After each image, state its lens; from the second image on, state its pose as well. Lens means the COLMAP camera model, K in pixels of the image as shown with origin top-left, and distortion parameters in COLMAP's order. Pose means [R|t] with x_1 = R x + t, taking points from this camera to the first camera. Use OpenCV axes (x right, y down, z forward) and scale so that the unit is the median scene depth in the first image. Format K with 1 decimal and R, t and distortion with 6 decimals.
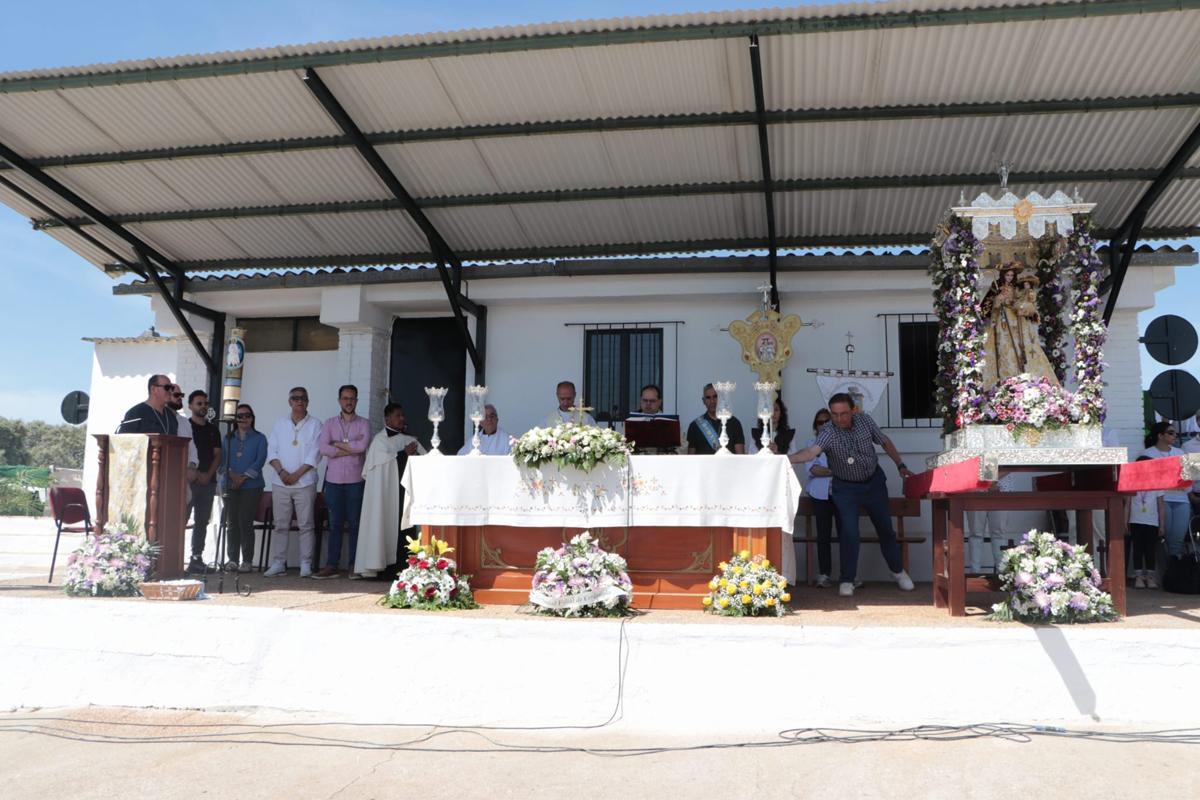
lens RADIAL K [[1002.1, 0, 568.6], [0, 1002.1, 407.5], [0, 0, 1]] dist [-0.156155, 0.075775]
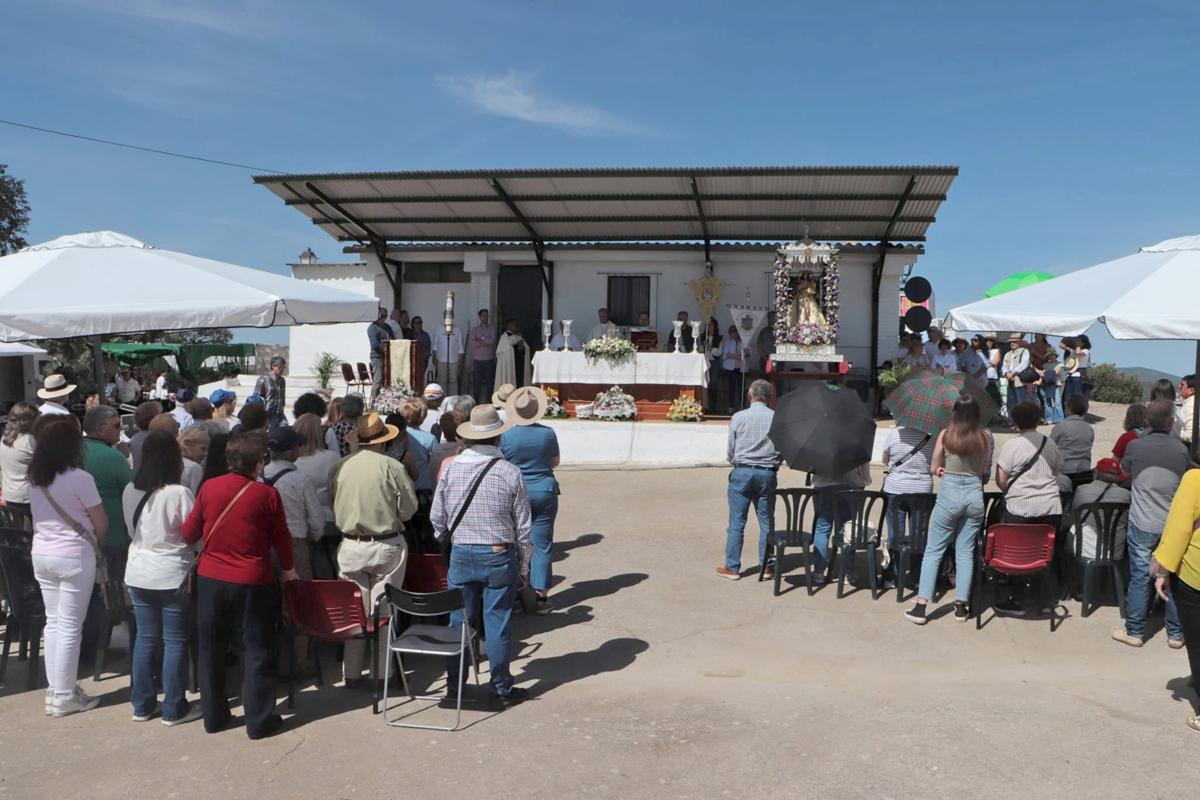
lens RADIAL K [[1002.1, 0, 598.2], [0, 1002.1, 391.6], [0, 0, 1]] dist [-0.156155, 0.075775]
pose [[0.998762, 0.005542, 0.049430, -0.140746], [-0.012065, 0.991087, 0.132669, -0.170645], [-0.048254, -0.133102, 0.989927, -1.305601]]
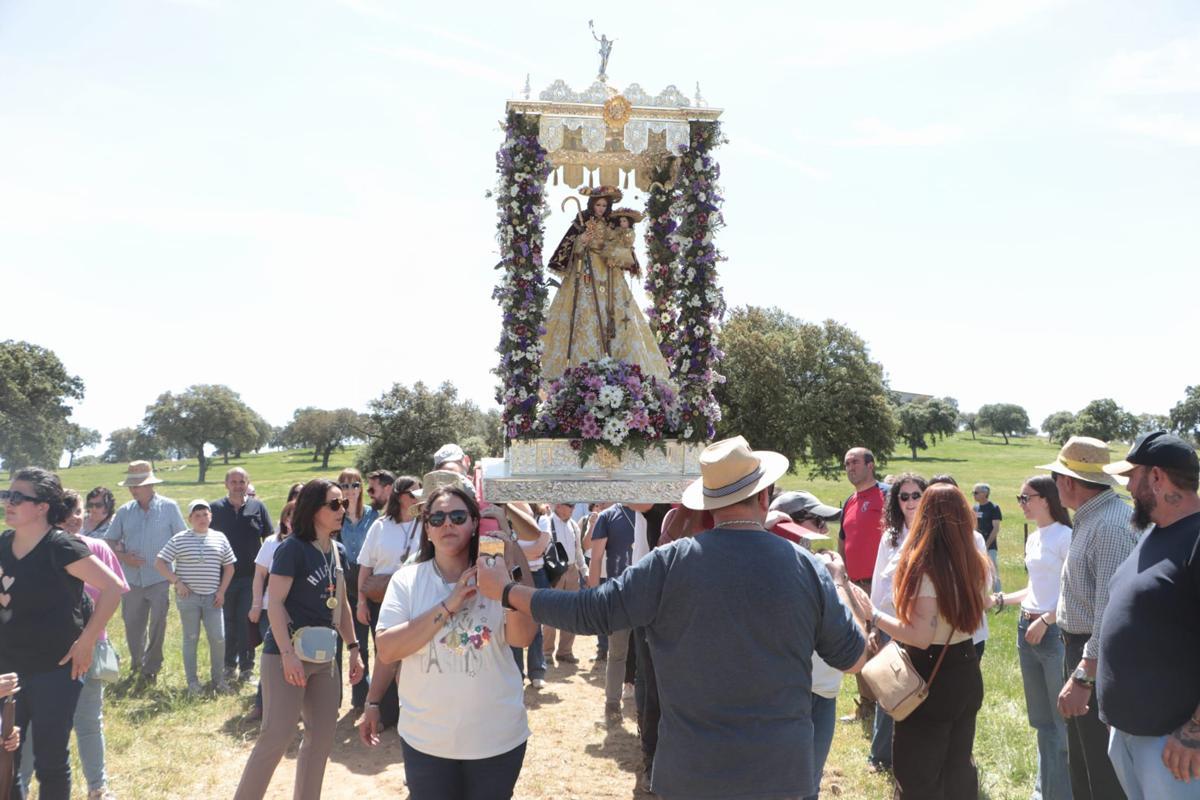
lens RADIAL K [[1002.1, 0, 592.1], [0, 1002.1, 389.7], [0, 0, 1]] dist [-0.156155, 0.075775]
pose [[0.951467, 0.003211, 0.307733, 0.236090], [-0.039120, 0.993096, 0.110590, -0.085465], [-0.305253, -0.117261, 0.945024, 0.331312]]
